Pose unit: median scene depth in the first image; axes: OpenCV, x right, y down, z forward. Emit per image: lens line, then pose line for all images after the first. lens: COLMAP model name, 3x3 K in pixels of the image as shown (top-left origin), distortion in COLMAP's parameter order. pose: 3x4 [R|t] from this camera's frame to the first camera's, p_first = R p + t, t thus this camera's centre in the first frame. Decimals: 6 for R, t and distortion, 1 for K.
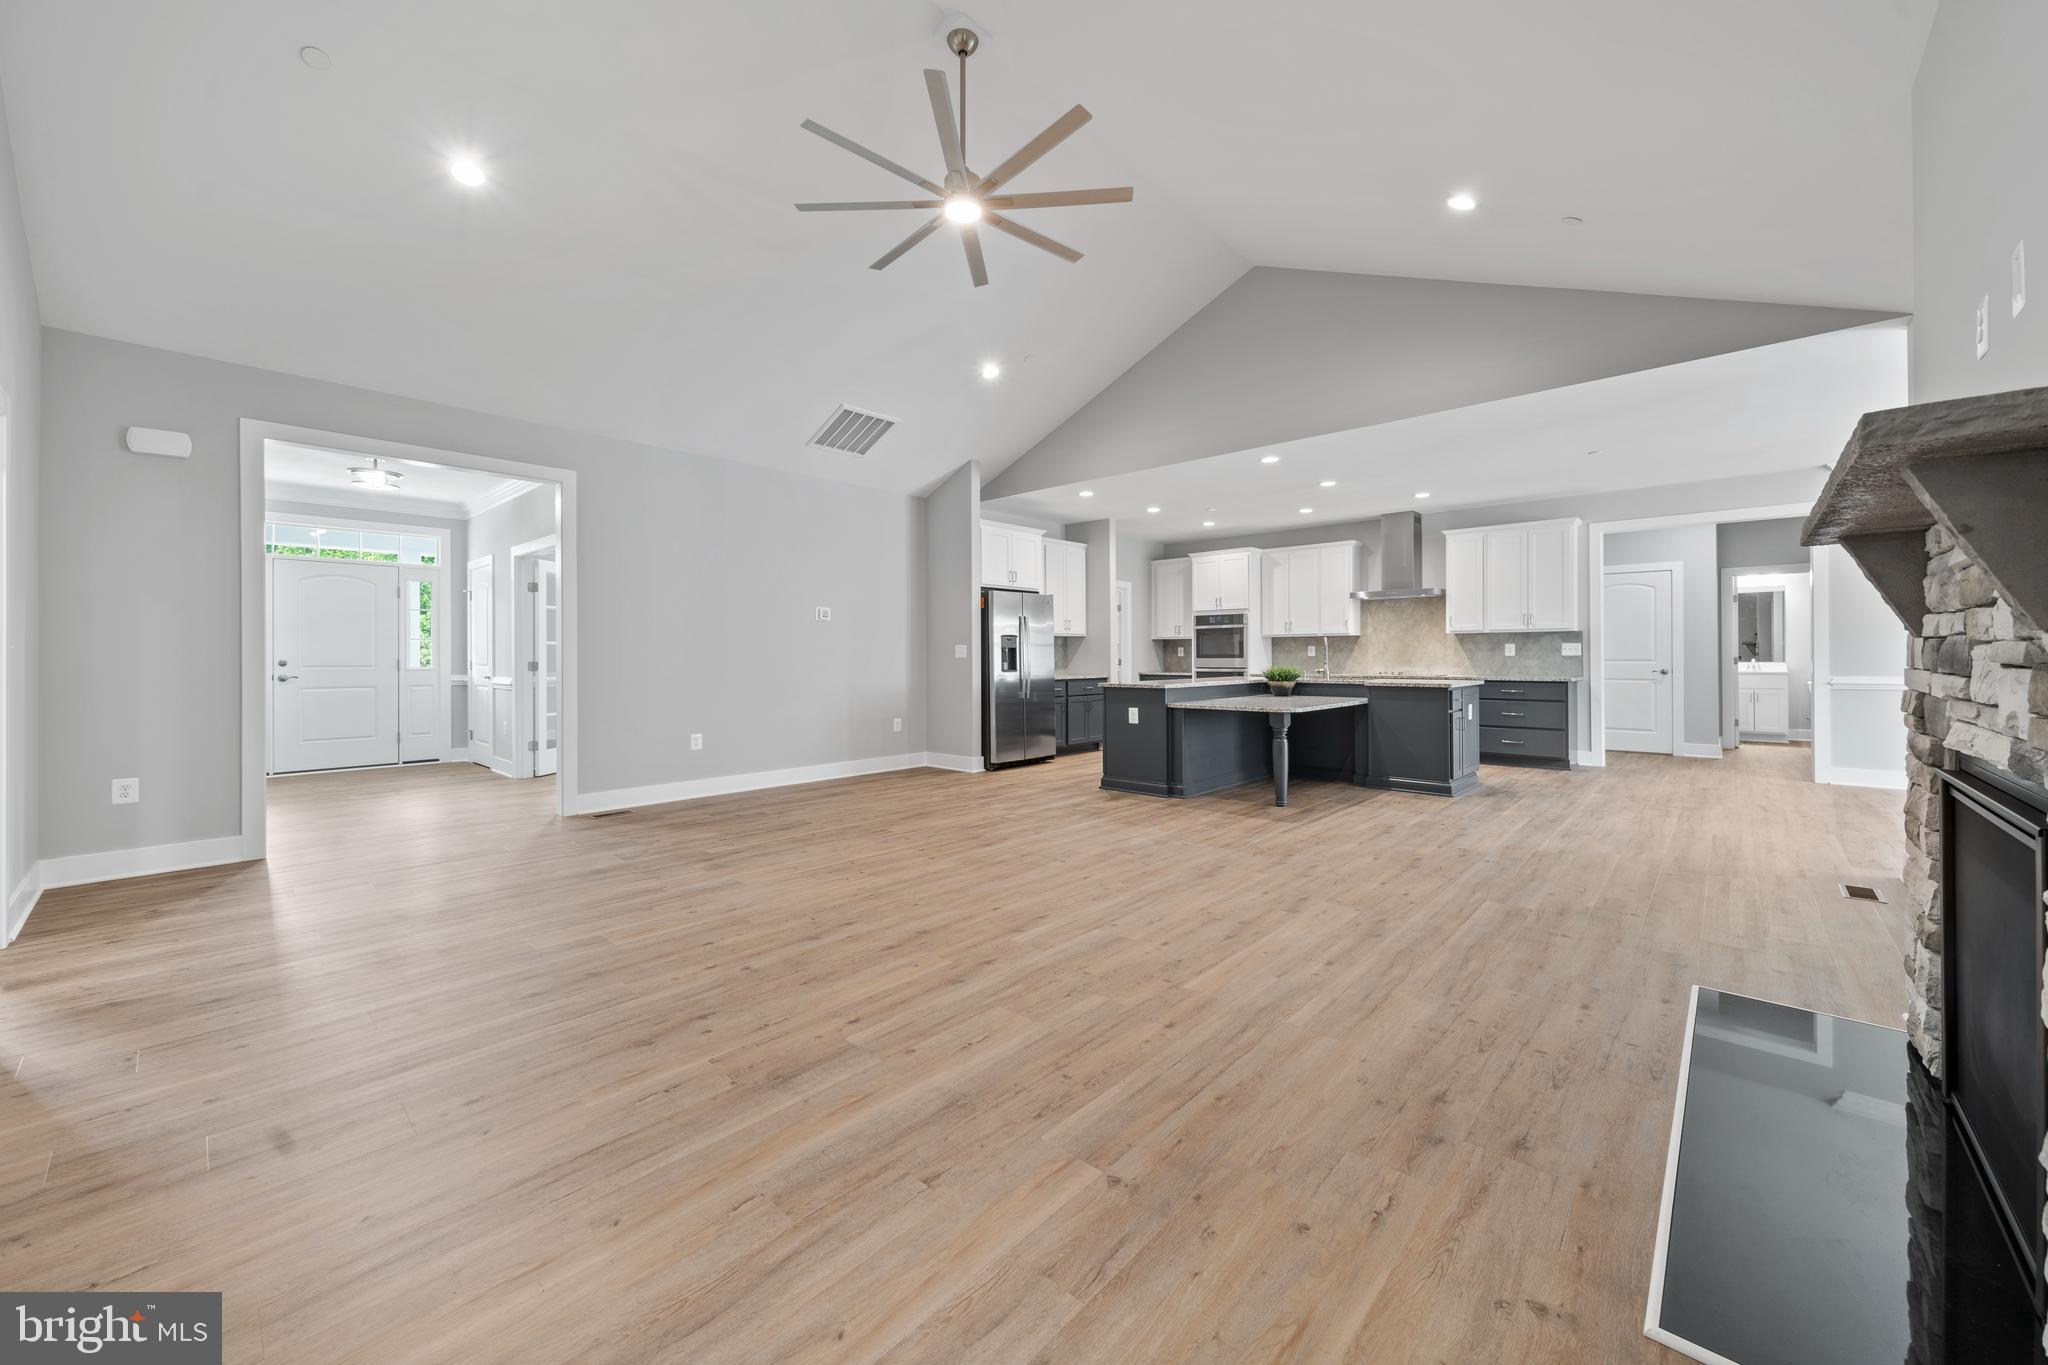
lens RADIAL K [[781.9, 0, 1022.5], [0, 781.9, 664.4], [0, 0, 1]] dist [0.009342, -0.002120]
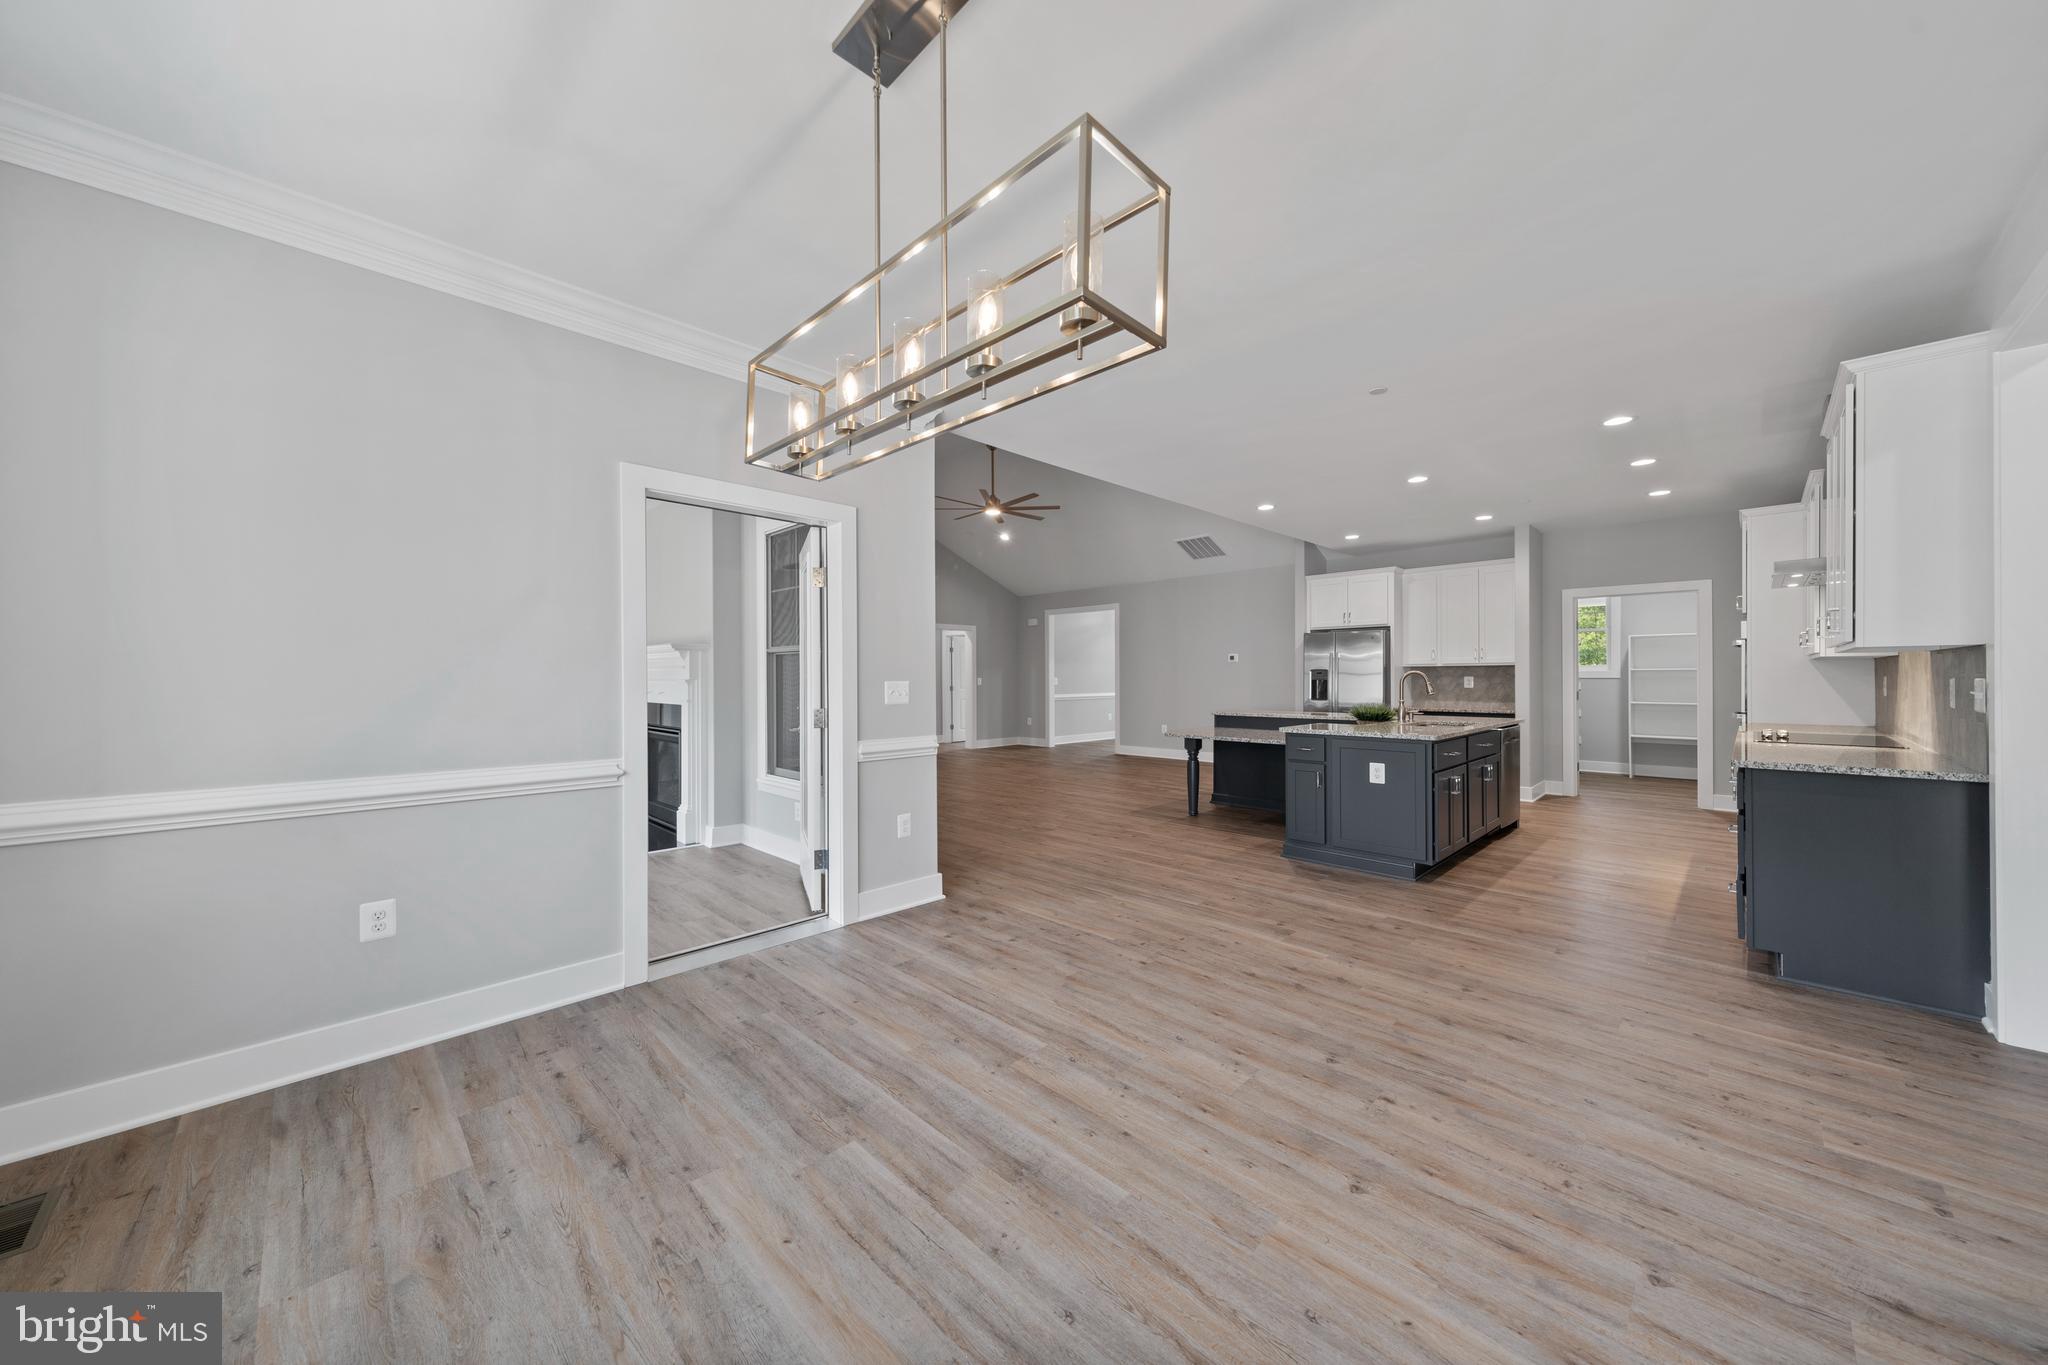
lens RADIAL K [[713.6, 0, 1045.3], [0, 713.6, 676.5], [0, 0, 1]] dist [0.009674, -0.000384]
pose [[-0.014895, -0.004952, -0.999877, 1.042467], [-0.005244, 0.999974, -0.004875, -0.018676], [0.999875, 0.005171, -0.014920, 0.583277]]
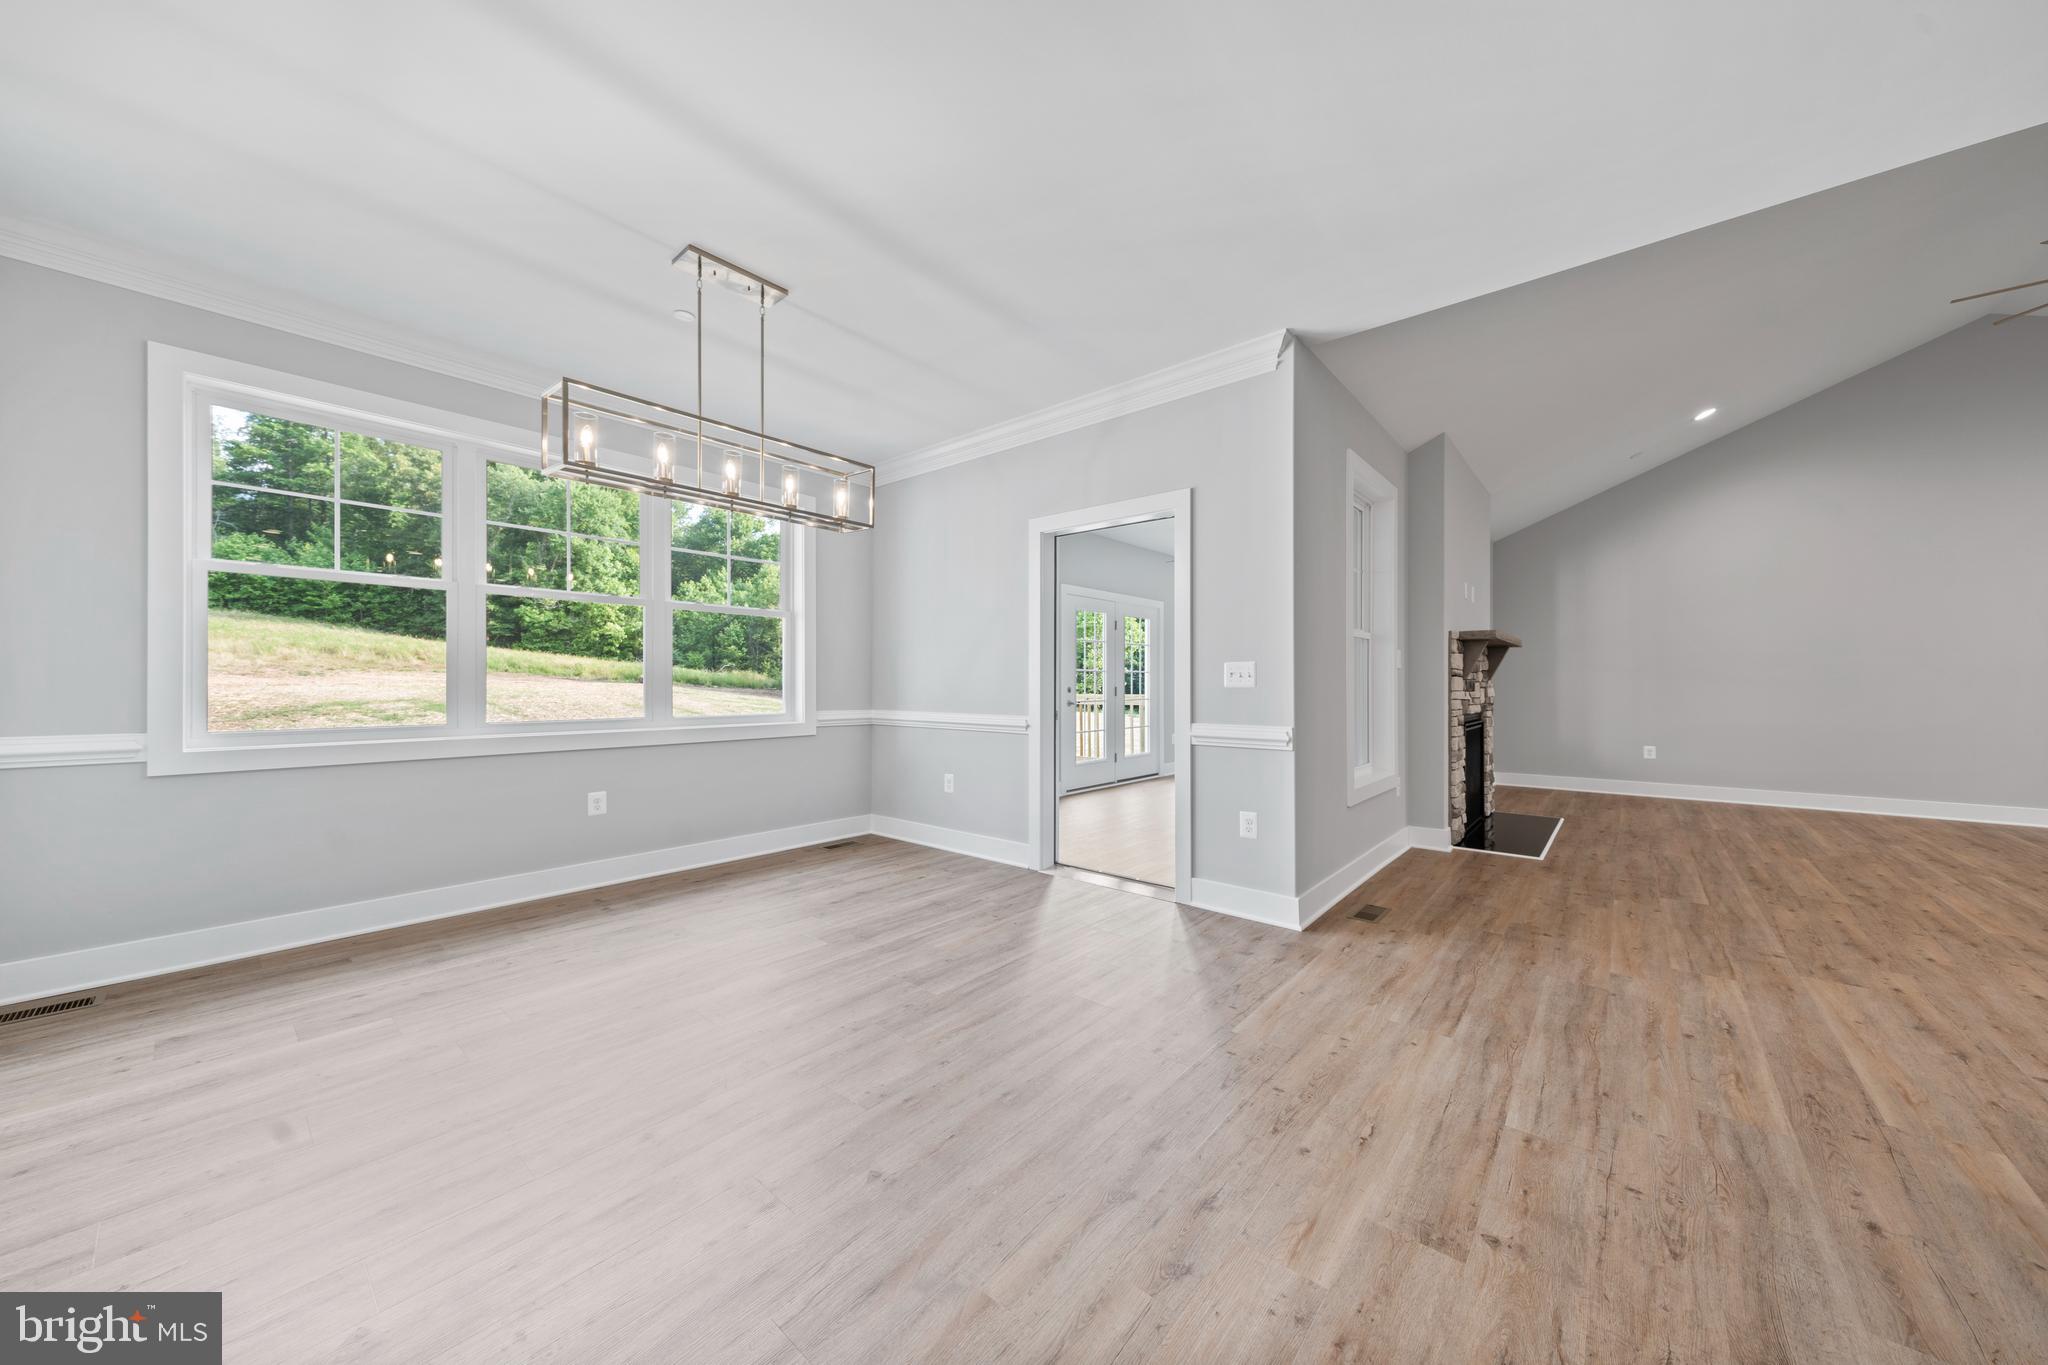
lens RADIAL K [[713.6, 0, 1041.5], [0, 713.6, 675.6], [0, 0, 1]] dist [0.009674, -0.000384]
pose [[-0.998901, 0.000101, -0.046863, 0.720647], [0.000265, 0.999994, -0.003479, -0.009773], [0.046863, -0.003488, -0.998895, 0.896902]]
